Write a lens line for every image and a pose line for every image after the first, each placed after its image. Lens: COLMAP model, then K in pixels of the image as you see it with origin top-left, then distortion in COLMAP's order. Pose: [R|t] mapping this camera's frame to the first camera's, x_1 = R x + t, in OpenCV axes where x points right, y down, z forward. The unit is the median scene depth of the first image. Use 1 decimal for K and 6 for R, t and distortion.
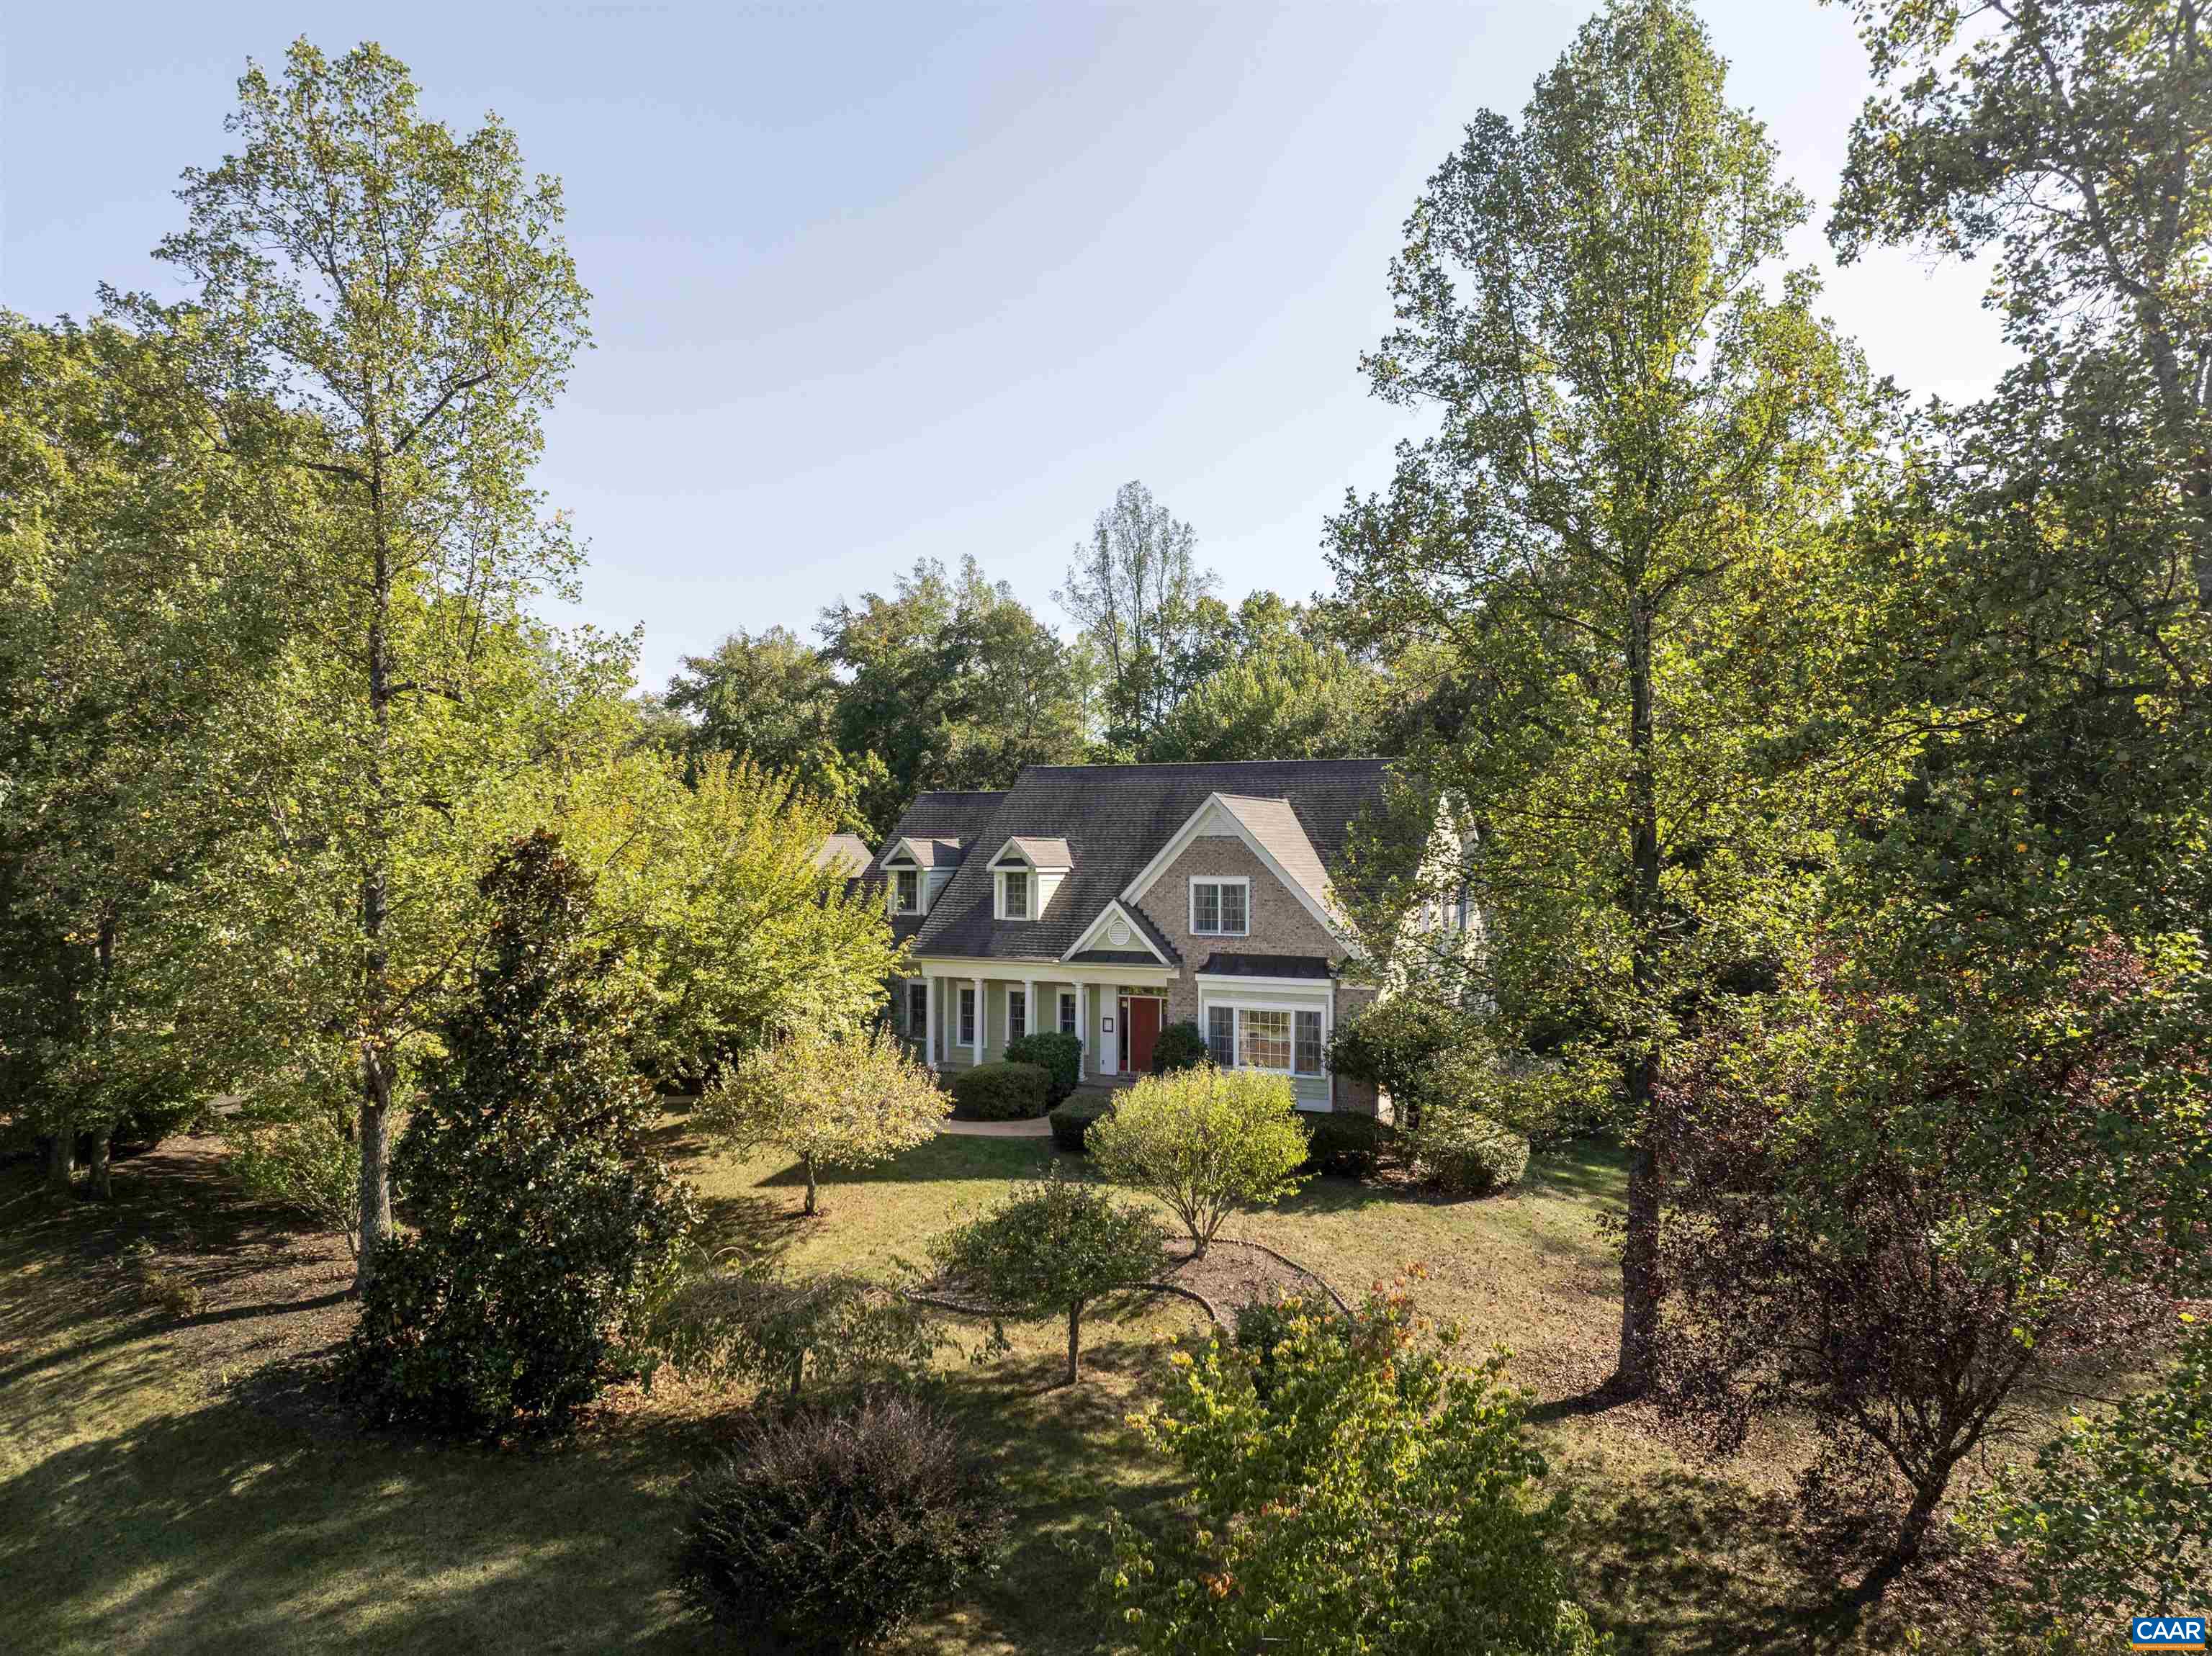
lens RADIAL K [[1528.4, 0, 1106.0], [0, 1528.4, 828.0], [0, 0, 1]] dist [0.002301, -0.000226]
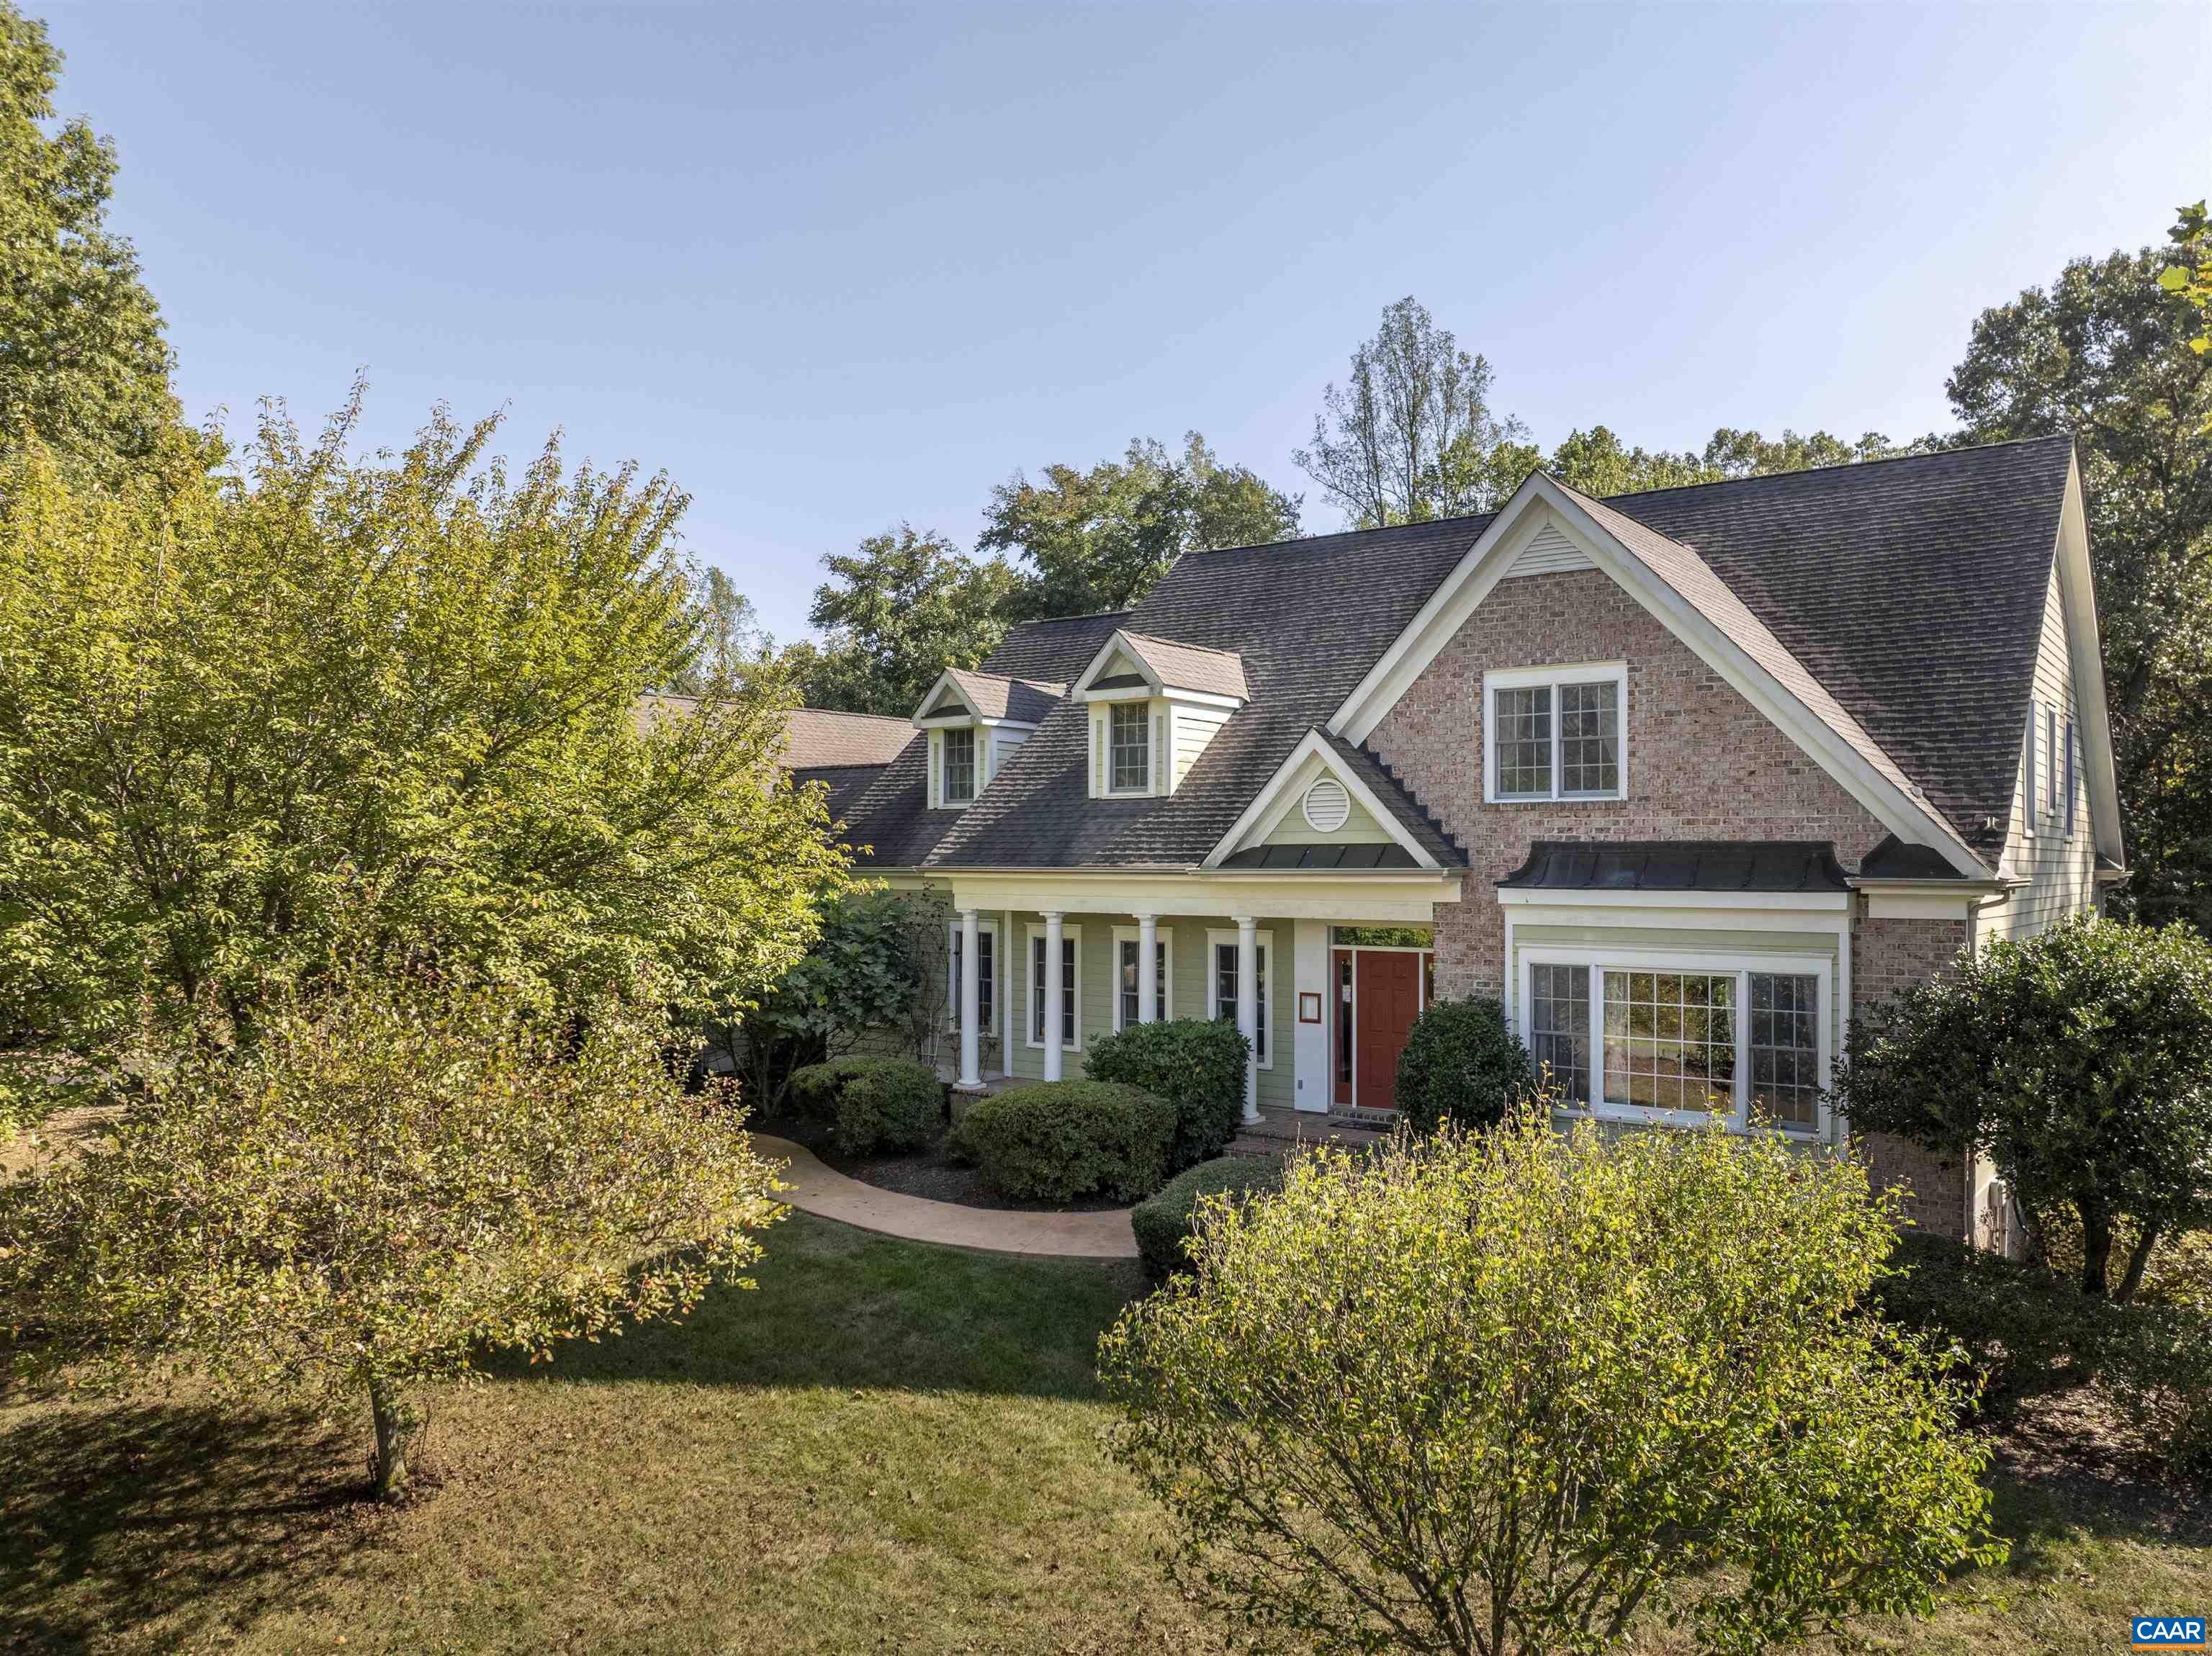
lens RADIAL K [[1567.3, 0, 1047.1], [0, 1567.3, 835.8], [0, 0, 1]] dist [-0.062671, -0.001733]
pose [[0.975725, -0.002707, -0.218983, 0.027983], [0.002430, 0.999996, -0.001533, 0.074366], [0.218986, 0.000963, 0.975727, 0.496403]]
